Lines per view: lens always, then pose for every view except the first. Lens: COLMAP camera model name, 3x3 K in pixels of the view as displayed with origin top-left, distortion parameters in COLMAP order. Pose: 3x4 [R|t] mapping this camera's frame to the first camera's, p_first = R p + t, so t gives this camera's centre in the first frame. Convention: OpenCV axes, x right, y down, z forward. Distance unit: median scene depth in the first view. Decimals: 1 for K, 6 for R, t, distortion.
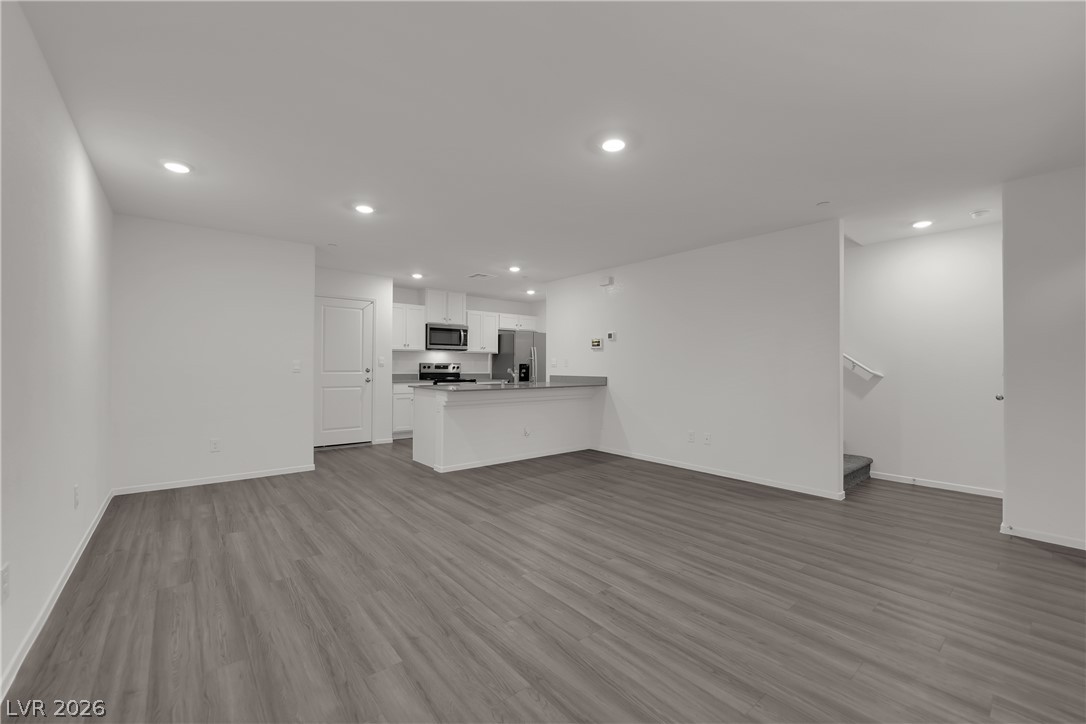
lens RADIAL K [[440.4, 0, 537.7], [0, 440.4, 360.6], [0, 0, 1]] dist [-0.002281, -0.000279]
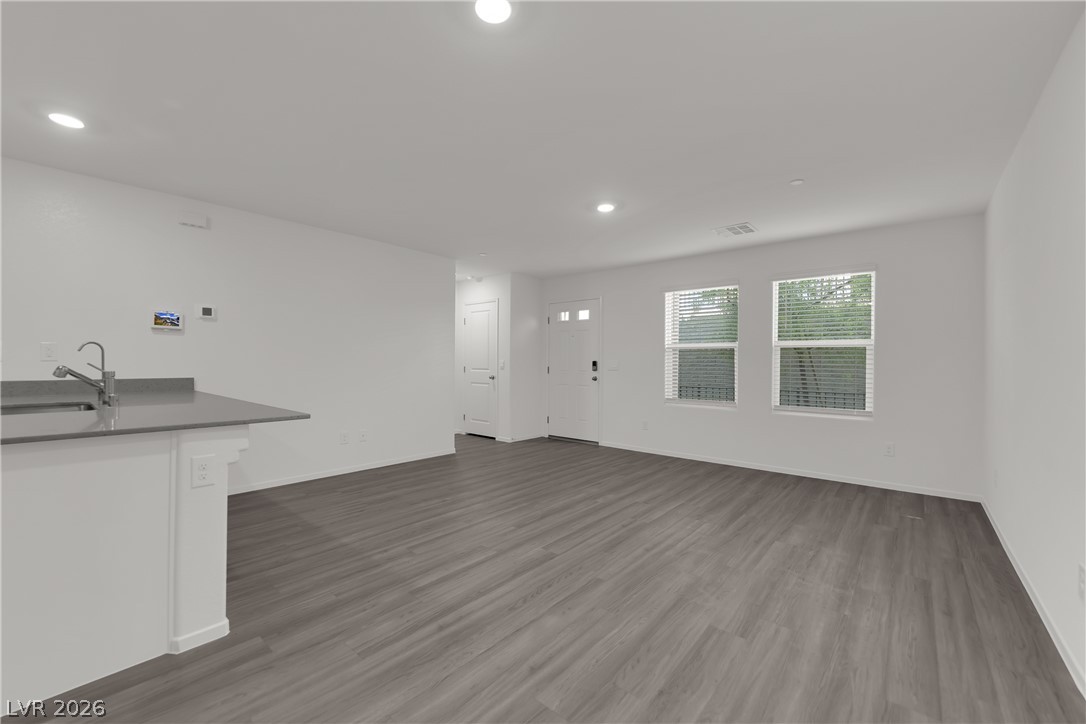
lens RADIAL K [[440.4, 0, 537.7], [0, 440.4, 360.6], [0, 0, 1]] dist [-0.002281, -0.000279]
pose [[-0.181284, -0.001414, 0.983430, -0.524101], [-0.022057, 0.999753, -0.002628, 0.004043], [-0.983183, -0.022168, -0.181271, 0.645555]]
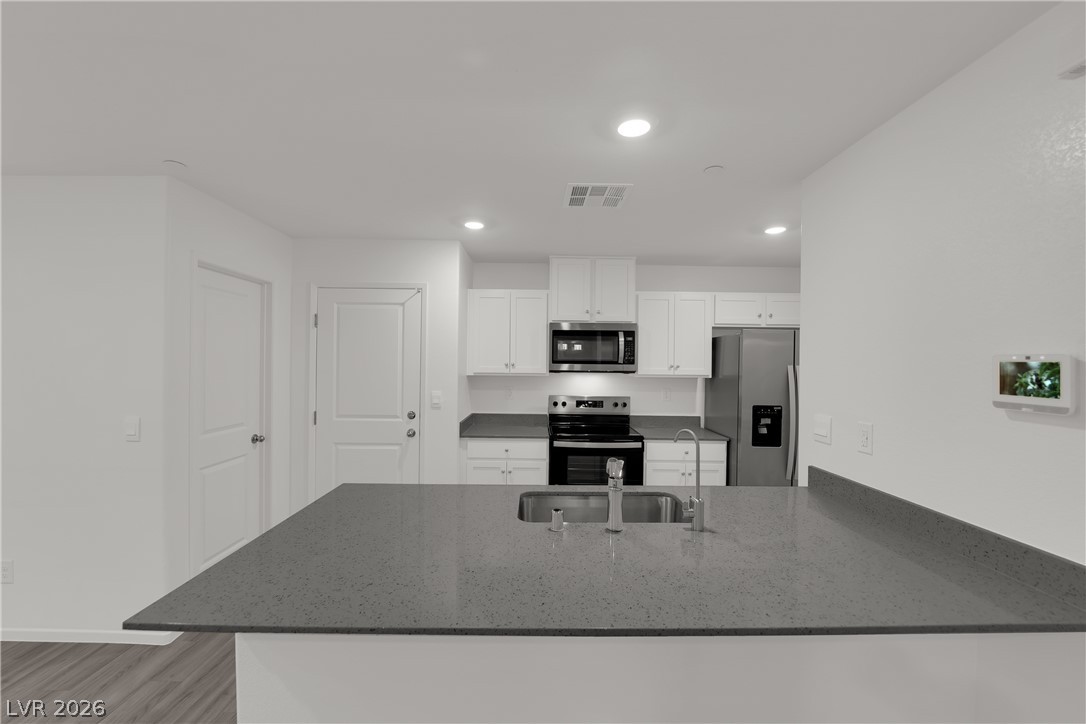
lens RADIAL K [[440.4, 0, 537.7], [0, 440.4, 360.6], [0, 0, 1]] dist [-0.002281, -0.000279]
pose [[0.785210, 0.000335, -0.619230, 0.080148], [0.000694, 0.999999, 0.001421, -0.049459], [0.619229, -0.001546, 0.785209, 0.709190]]
